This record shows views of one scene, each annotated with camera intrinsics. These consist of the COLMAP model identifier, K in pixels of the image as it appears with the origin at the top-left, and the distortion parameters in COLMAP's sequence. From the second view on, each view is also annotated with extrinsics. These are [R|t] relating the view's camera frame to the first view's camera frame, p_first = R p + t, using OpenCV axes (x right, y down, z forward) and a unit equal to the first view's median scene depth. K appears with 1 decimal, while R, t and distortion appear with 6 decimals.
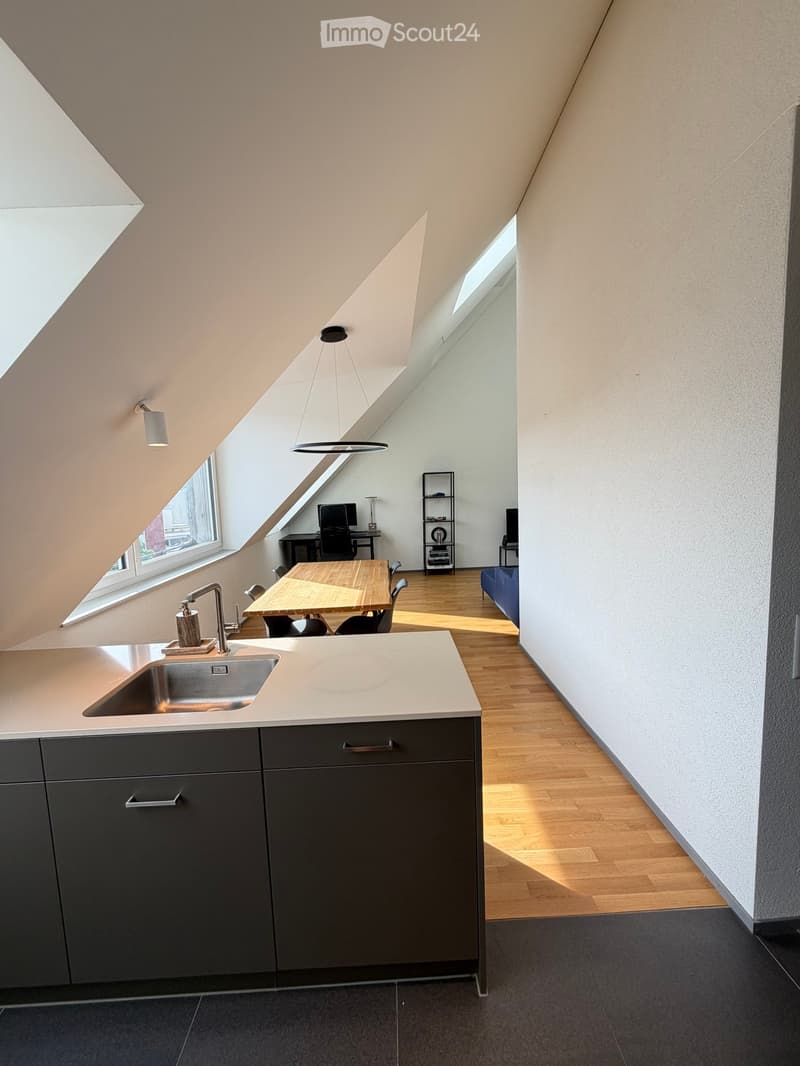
lens RADIAL K [[423.4, 0, 400.6], [0, 423.4, 529.3], [0, 0, 1]] dist [-0.000610, 0.000204]
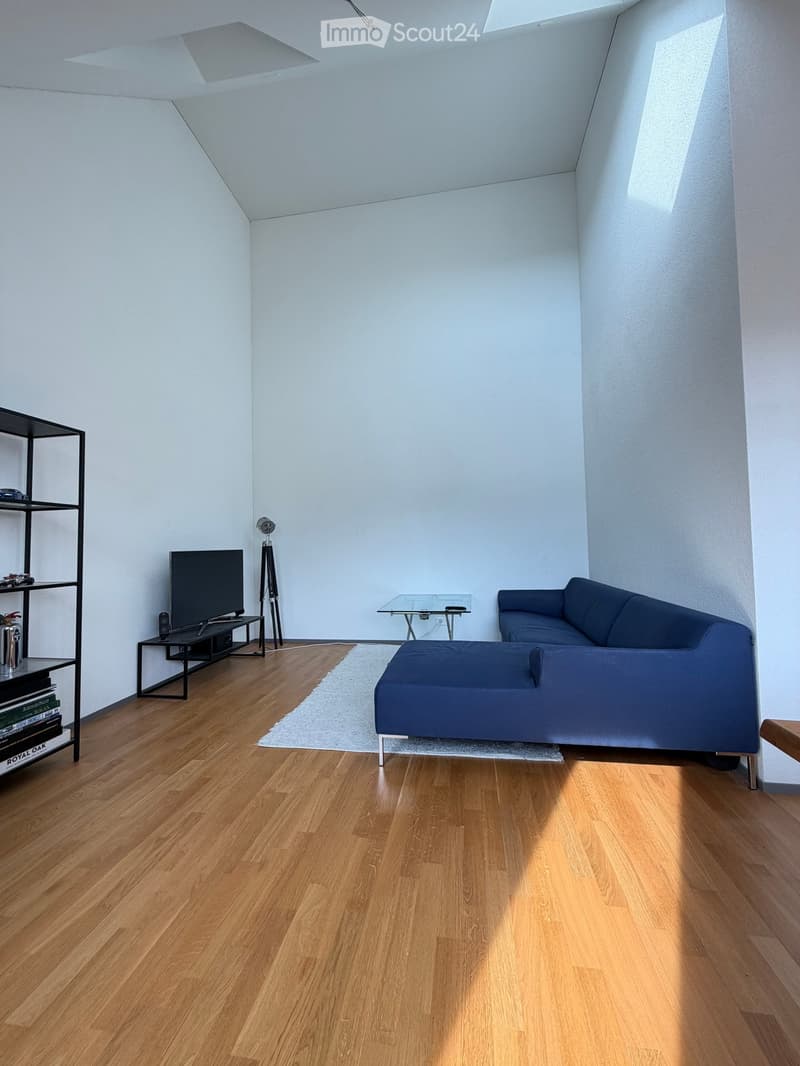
lens RADIAL K [[423.4, 0, 400.6], [0, 423.4, 529.3], [0, 0, 1]] dist [-0.000610, 0.000204]
pose [[0.178328, 0.073589, 0.981216, -0.142223], [0.101015, 0.990562, -0.092648, -0.006360], [-0.978772, 0.115639, 0.169211, 0.685676]]
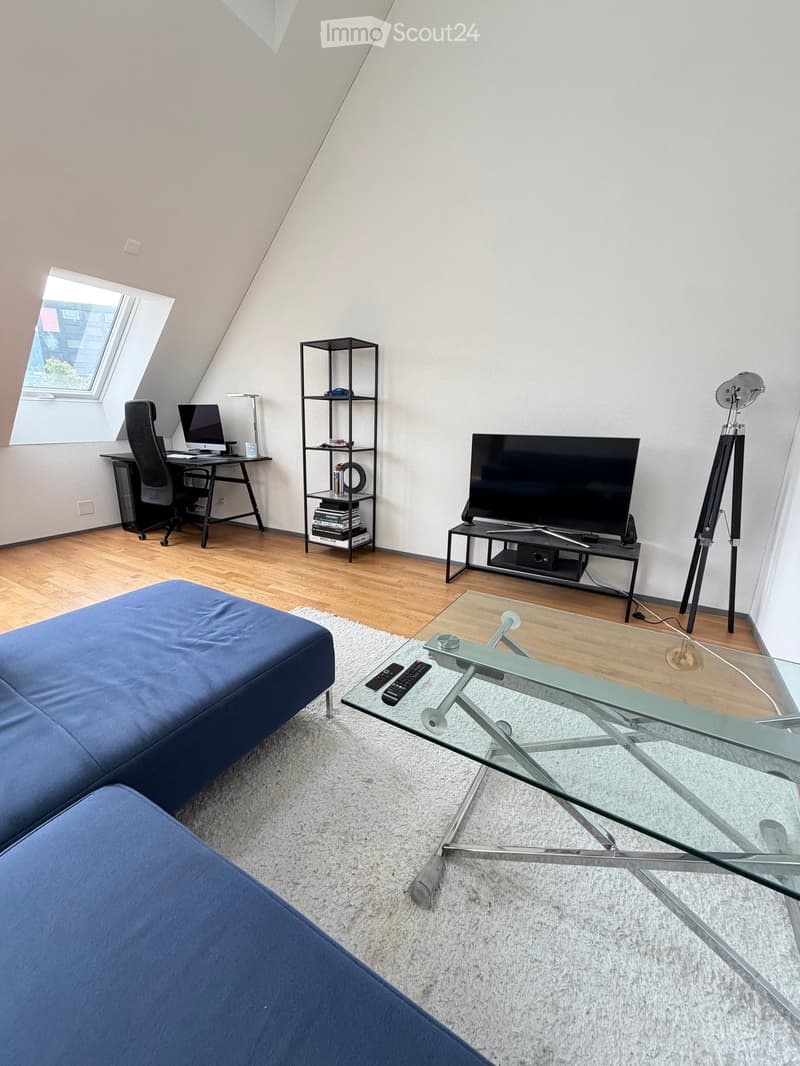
lens RADIAL K [[440.1, 0, 400.0], [0, 440.1, 533.0], [0, 0, 1]] dist [-0.000043, 0.000069]
pose [[0.852736, 0.181192, -0.489910, 0.411626], [-0.090667, 0.975016, 0.202791, -0.033654], [0.514414, -0.128508, 0.847859, 0.590262]]
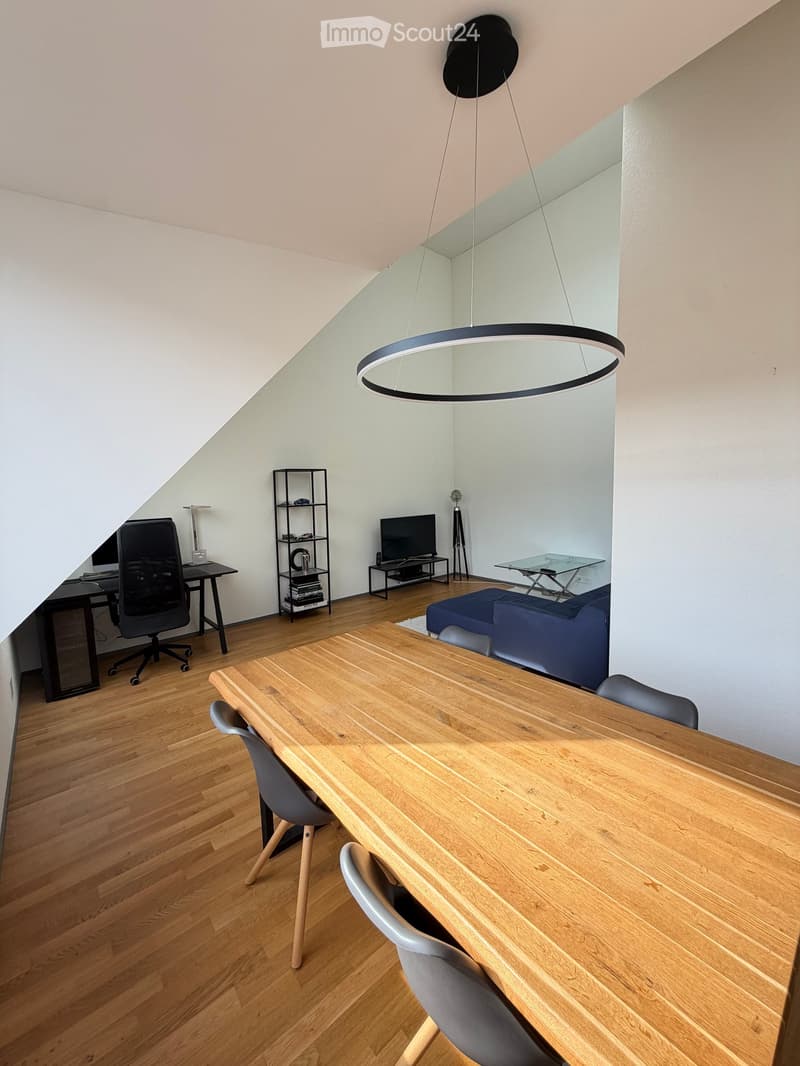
lens RADIAL K [[423.4, 0, 400.6], [0, 423.4, 529.3], [0, 0, 1]] dist [-0.000610, 0.000204]
pose [[0.783335, -0.046801, 0.619835, -0.212580], [0.052727, 0.998571, 0.008763, -0.034121], [-0.619359, 0.025818, 0.784683, 0.354631]]
